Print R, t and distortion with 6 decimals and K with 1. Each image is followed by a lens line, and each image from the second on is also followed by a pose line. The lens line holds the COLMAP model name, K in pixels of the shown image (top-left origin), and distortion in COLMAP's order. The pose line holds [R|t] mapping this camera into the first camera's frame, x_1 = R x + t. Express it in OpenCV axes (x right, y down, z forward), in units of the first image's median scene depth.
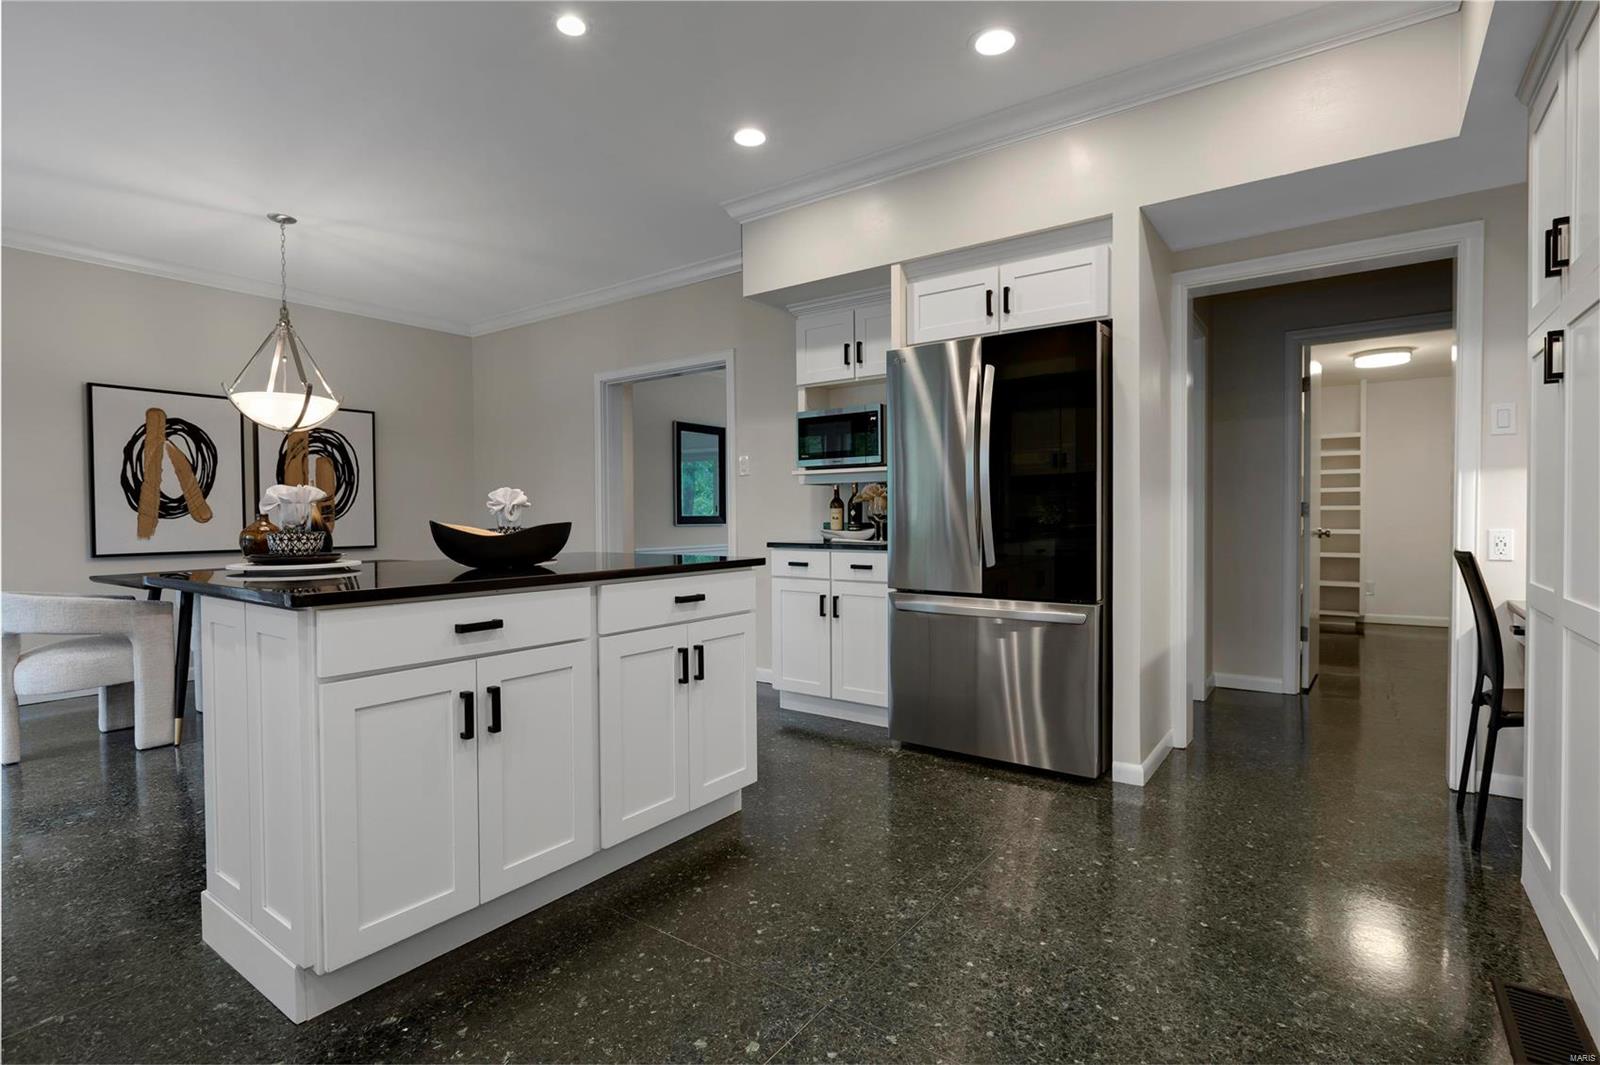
lens RADIAL K [[760.6, 0, 757.7], [0, 760.6, 520.9], [0, 0, 1]] dist [0.017261, -0.001356]
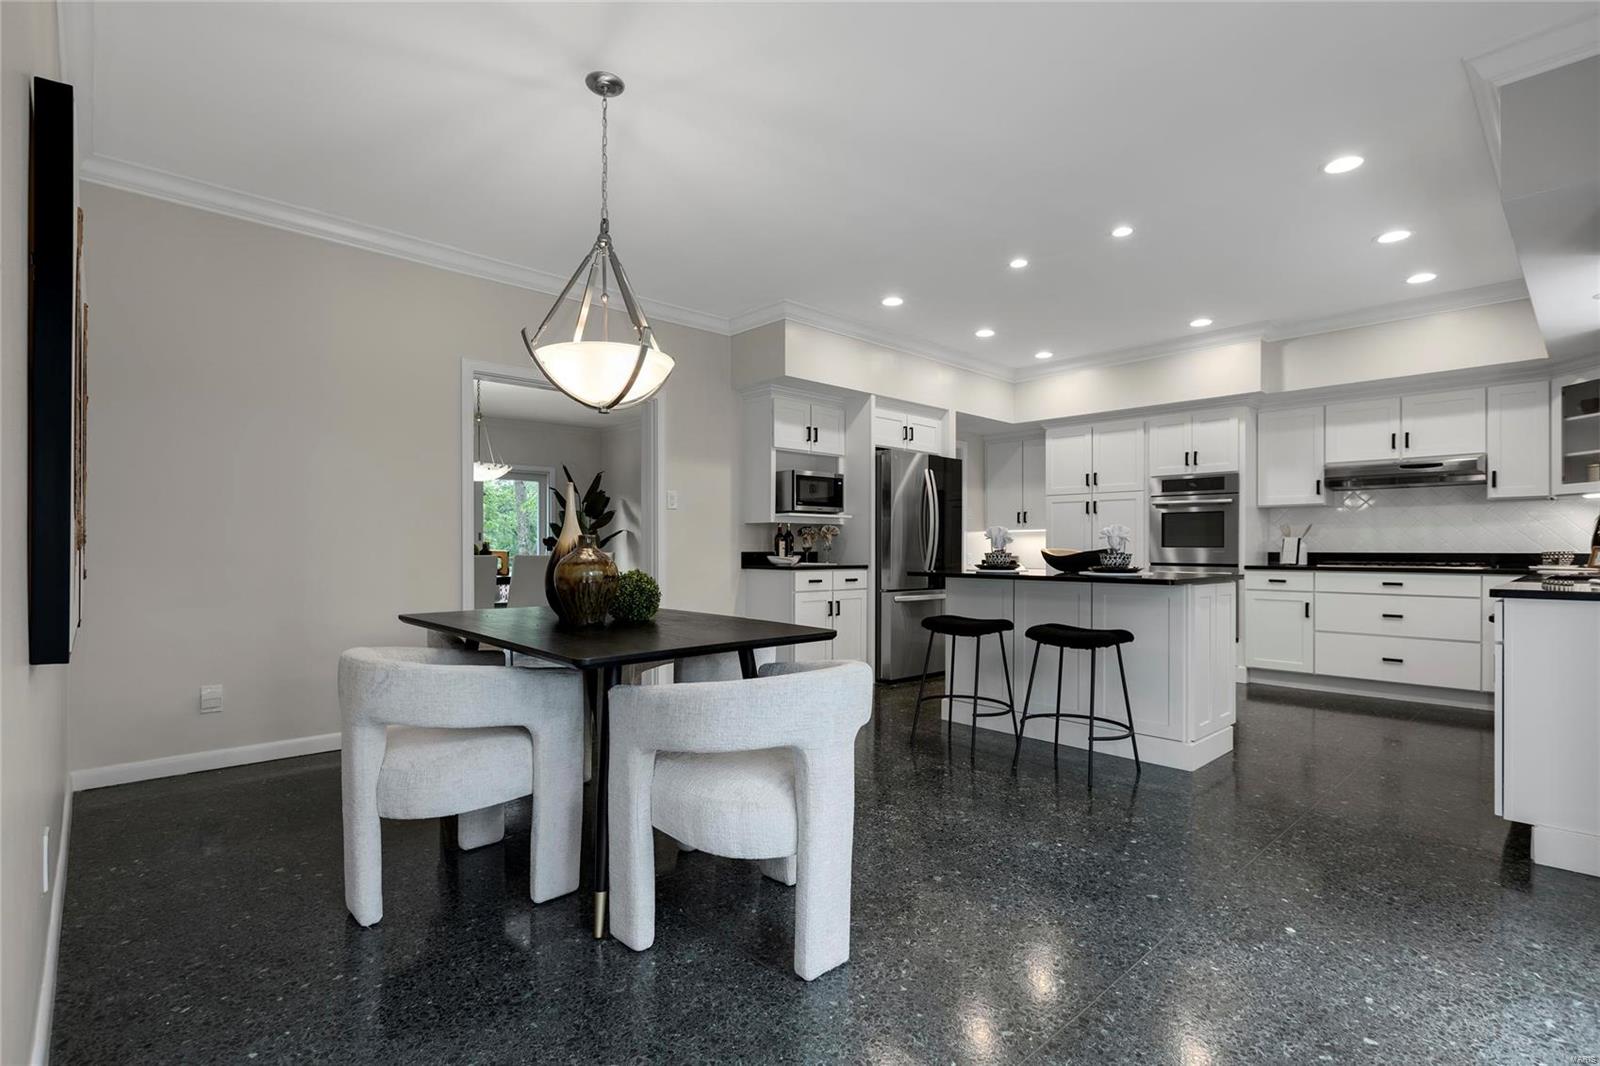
lens RADIAL K [[760.6, 0, 804.6], [0, 760.6, 540.8], [0, 0, 1]] dist [0.017261, -0.001356]
pose [[0.163521, 0.019680, 0.986344, -1.329694], [0.012800, 0.999675, -0.022068, 0.014197], [-0.986457, 0.016233, 0.163216, 0.800730]]
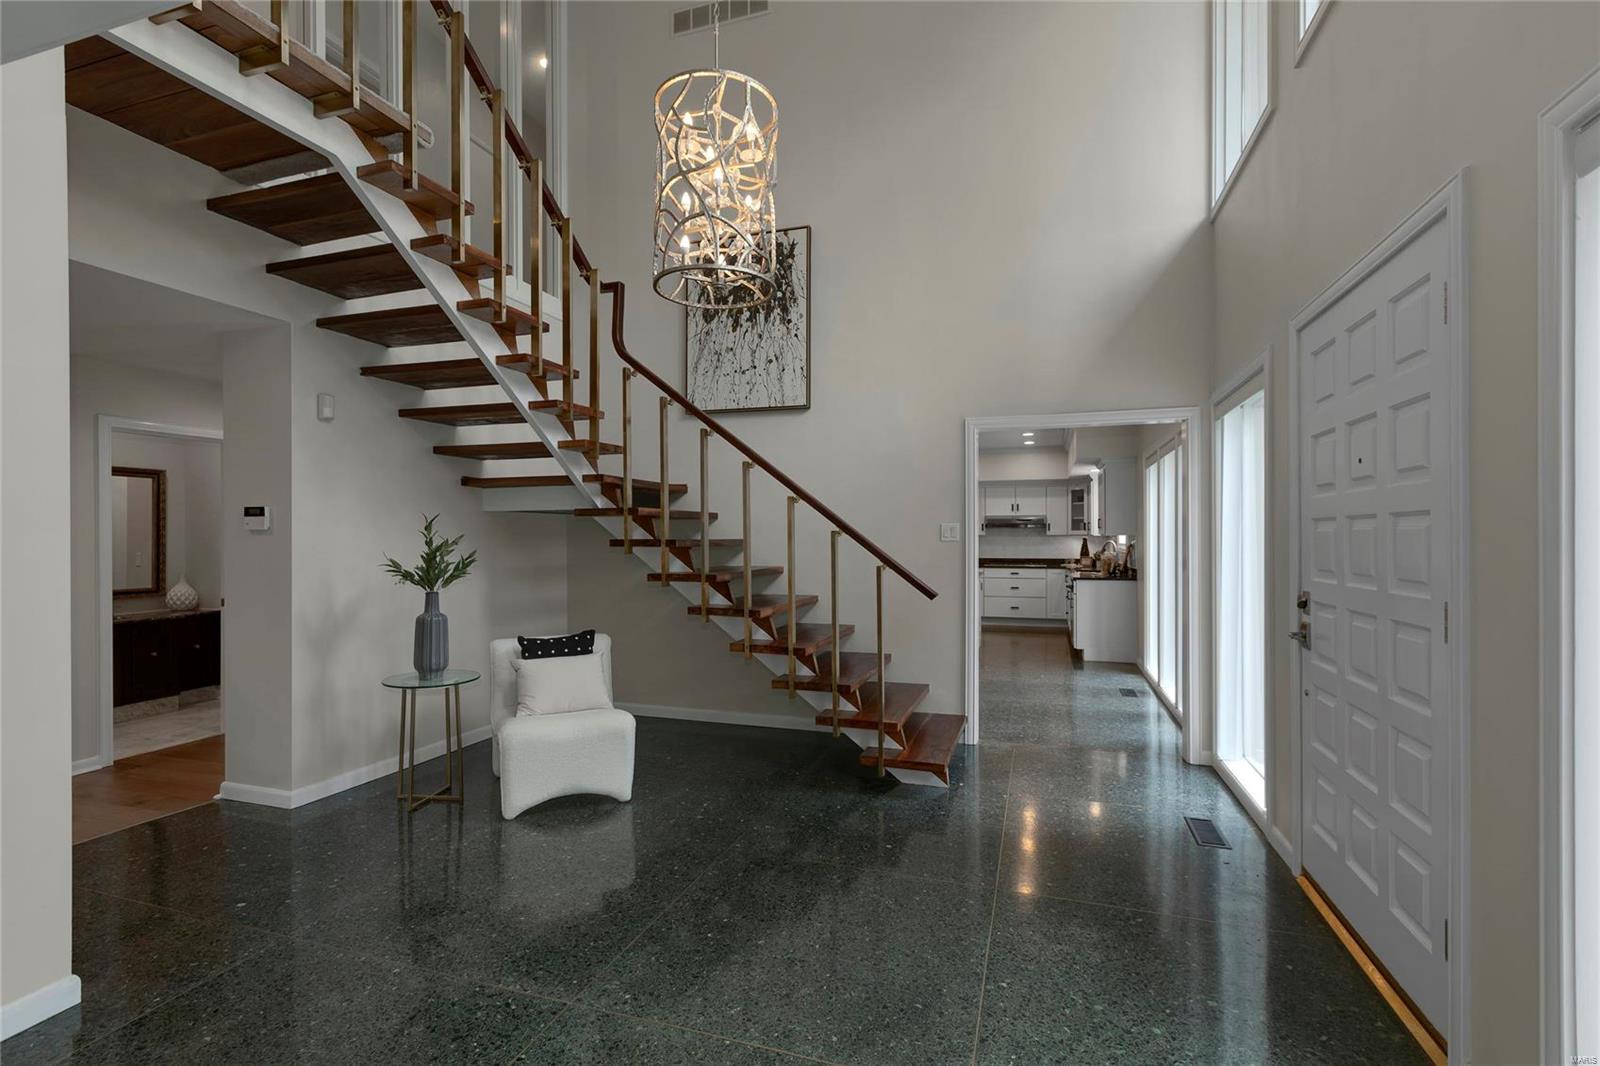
lens RADIAL K [[760.6, 0, 786.8], [0, 760.6, 543.6], [0, 0, 1]] dist [0.017261, -0.001356]
pose [[-0.327556, 0.015695, 0.944701, -2.430332], [0.016162, 0.999809, -0.011007, -0.026621], [-0.944693, 0.011662, -0.327748, 1.904621]]
